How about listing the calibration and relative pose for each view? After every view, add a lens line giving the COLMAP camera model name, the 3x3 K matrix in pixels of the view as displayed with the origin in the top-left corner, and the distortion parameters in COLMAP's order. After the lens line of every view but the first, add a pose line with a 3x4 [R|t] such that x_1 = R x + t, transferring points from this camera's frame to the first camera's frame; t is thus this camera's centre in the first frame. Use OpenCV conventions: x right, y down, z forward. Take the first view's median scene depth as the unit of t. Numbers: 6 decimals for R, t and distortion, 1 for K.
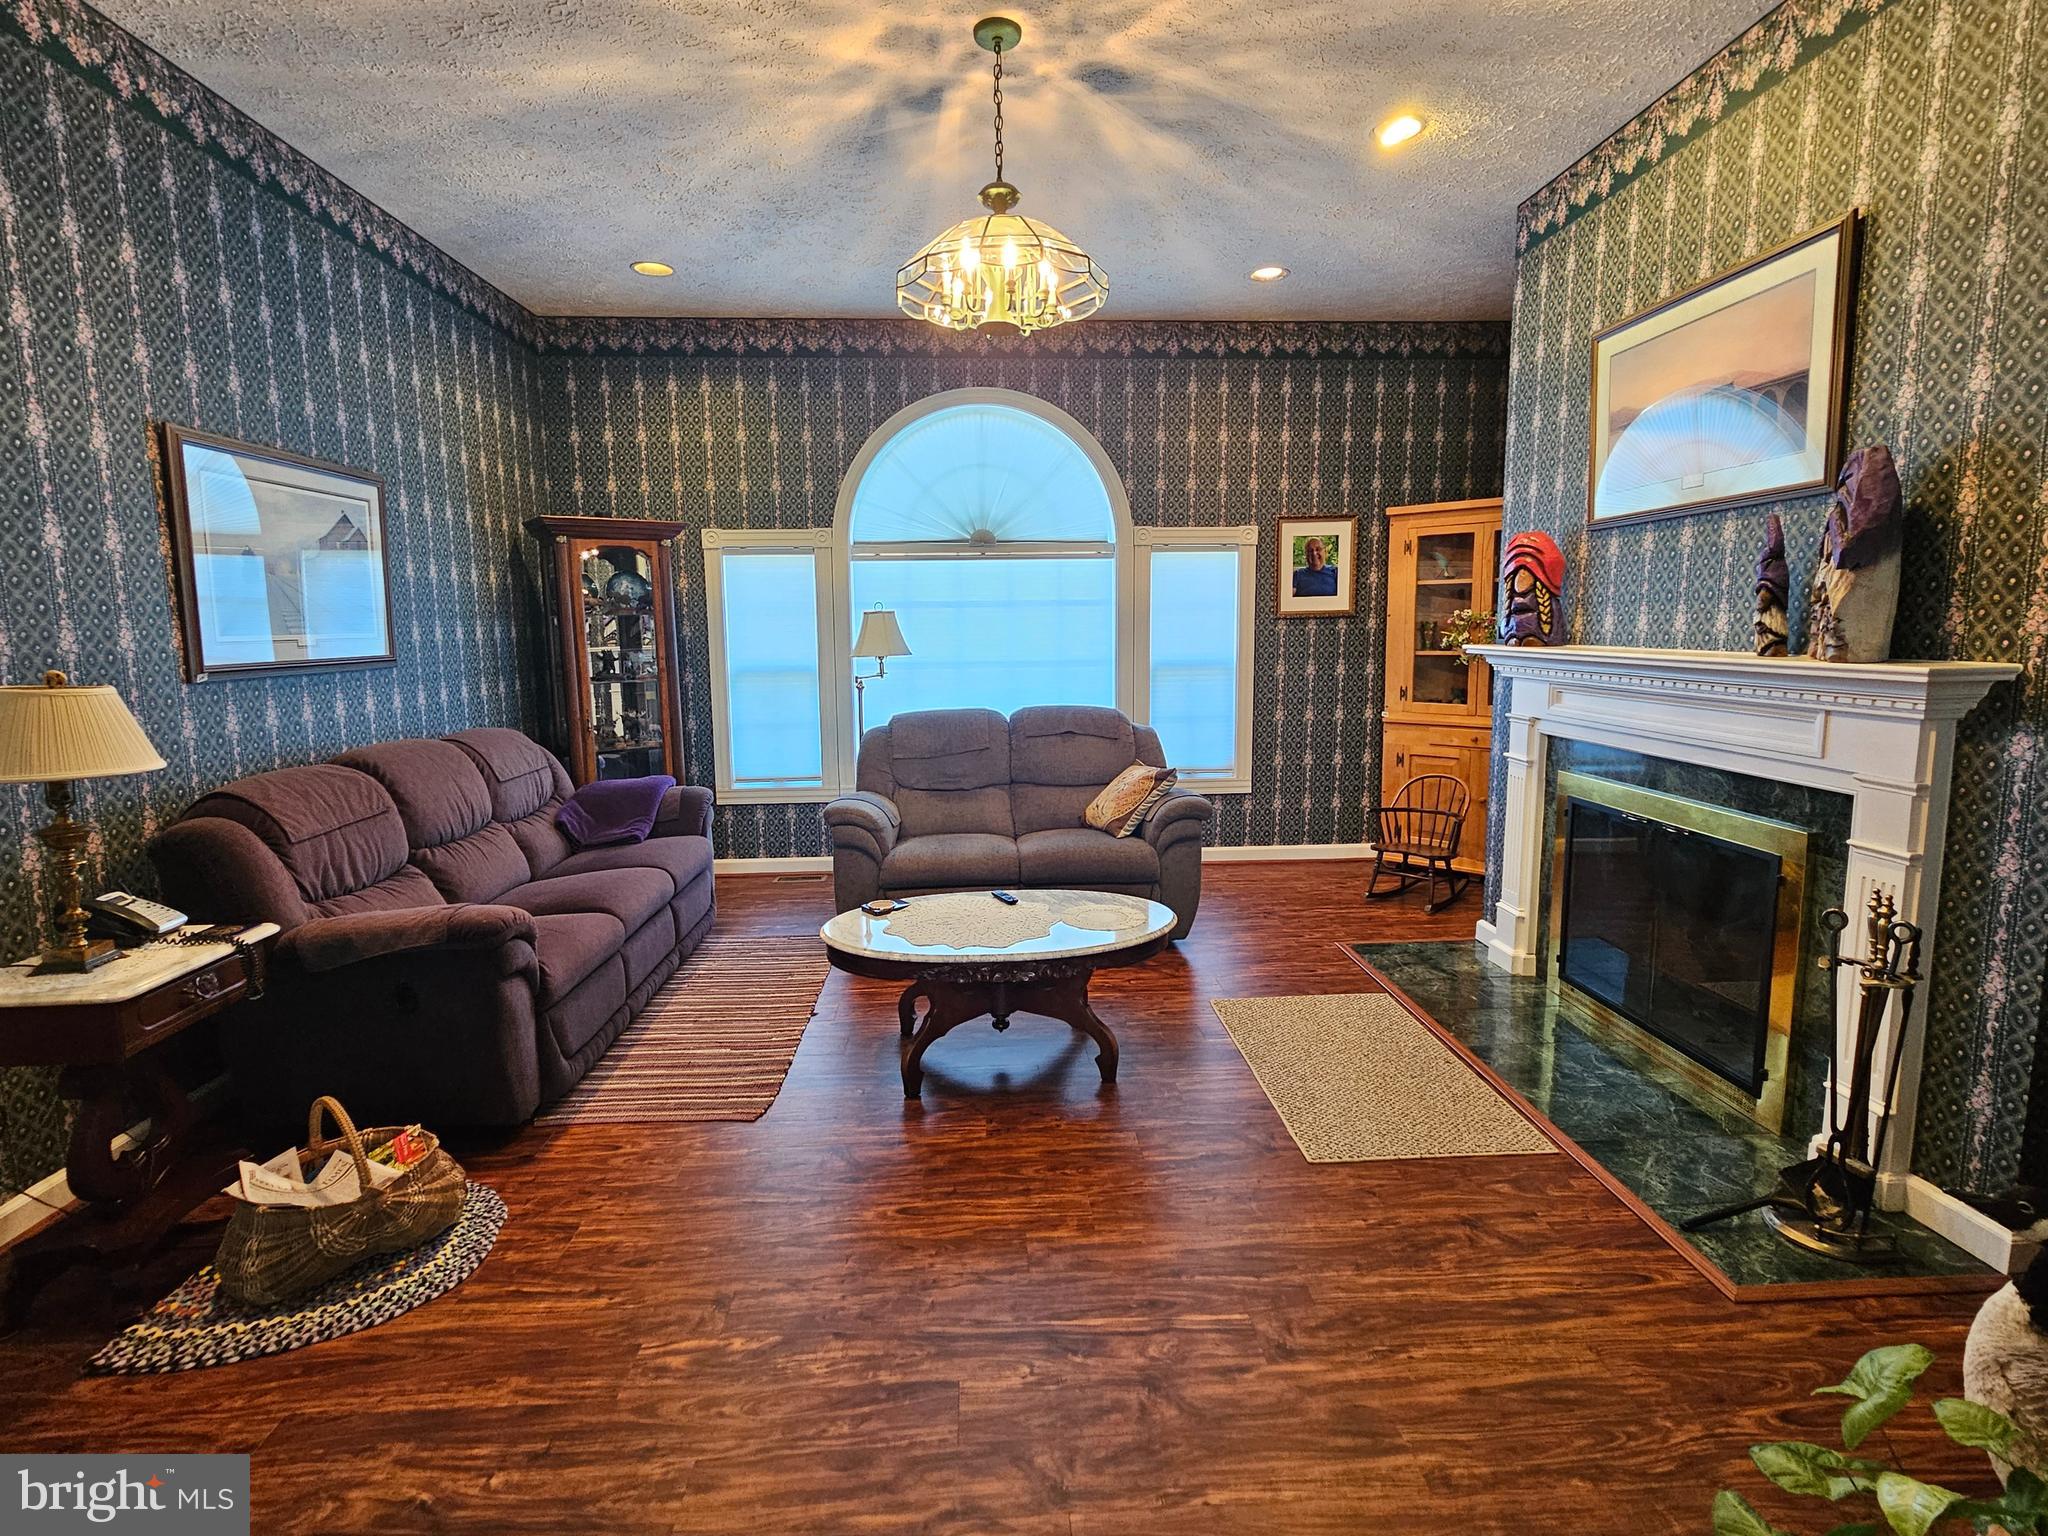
lens RADIAL K [[1002.4, 0, 1028.9], [0, 1002.4, 761.7], [0, 0, 1]] dist [-0.001231, 0.000428]
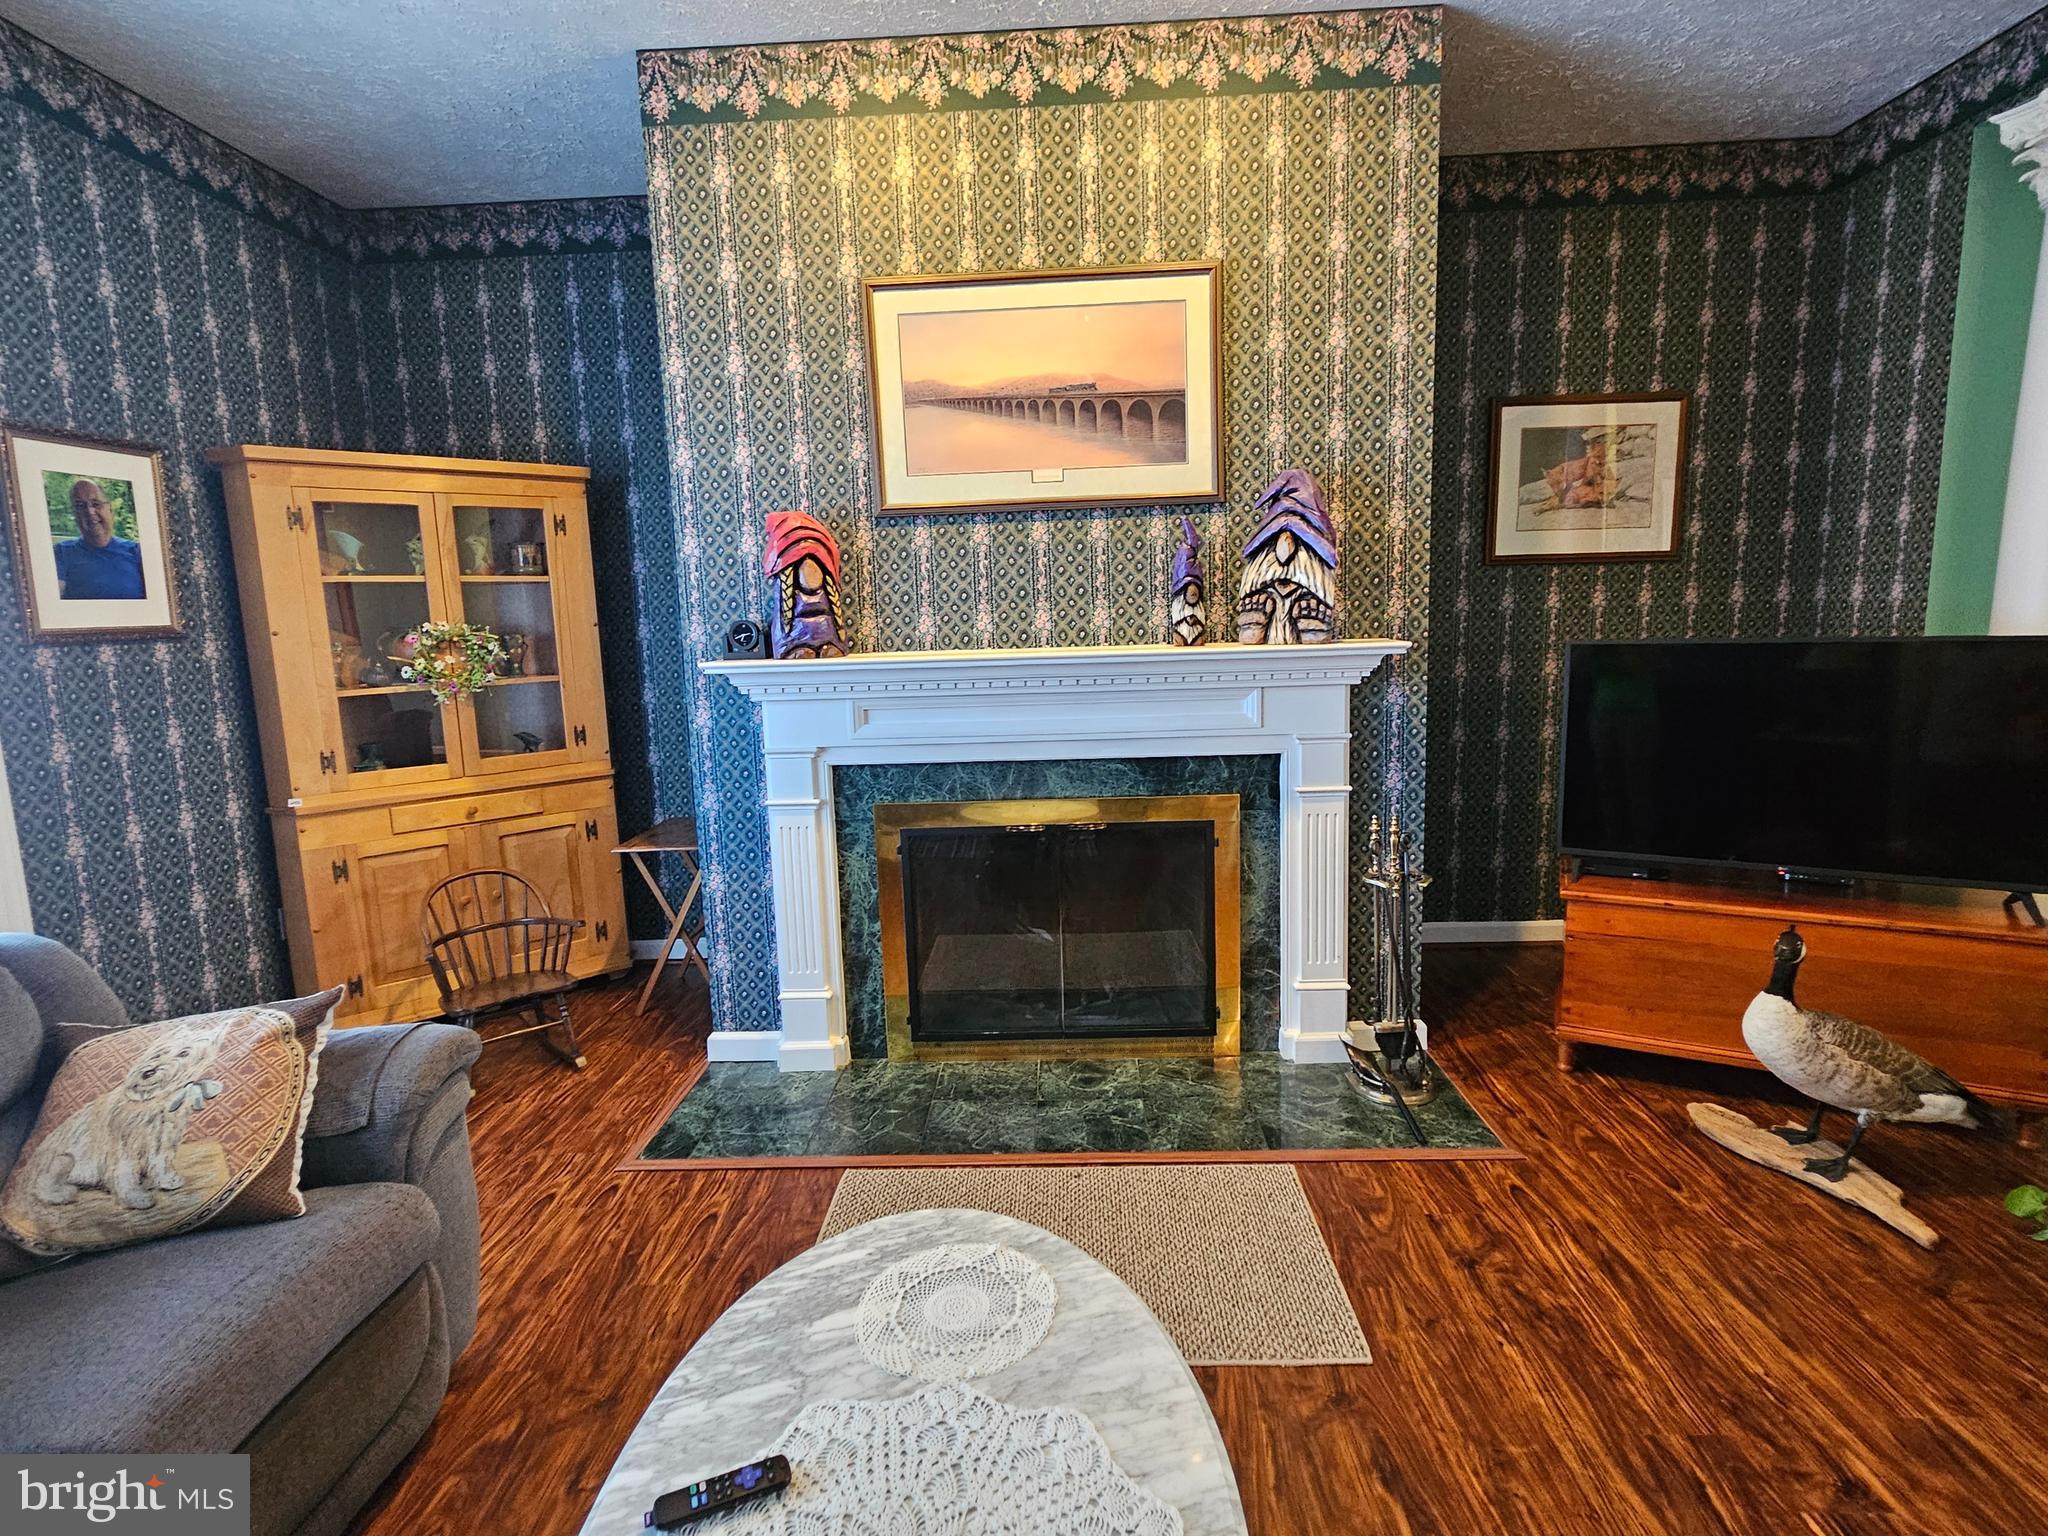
lens RADIAL K [[1002.4, 0, 1021.9], [0, 1002.4, 759.3], [0, 0, 1]] dist [-0.001231, 0.000428]
pose [[0.084071, -0.130409, 0.987889, -0.273386], [0.168714, 0.978949, 0.114871, -0.101100], [-0.982073, 0.157013, 0.104303, 0.776093]]
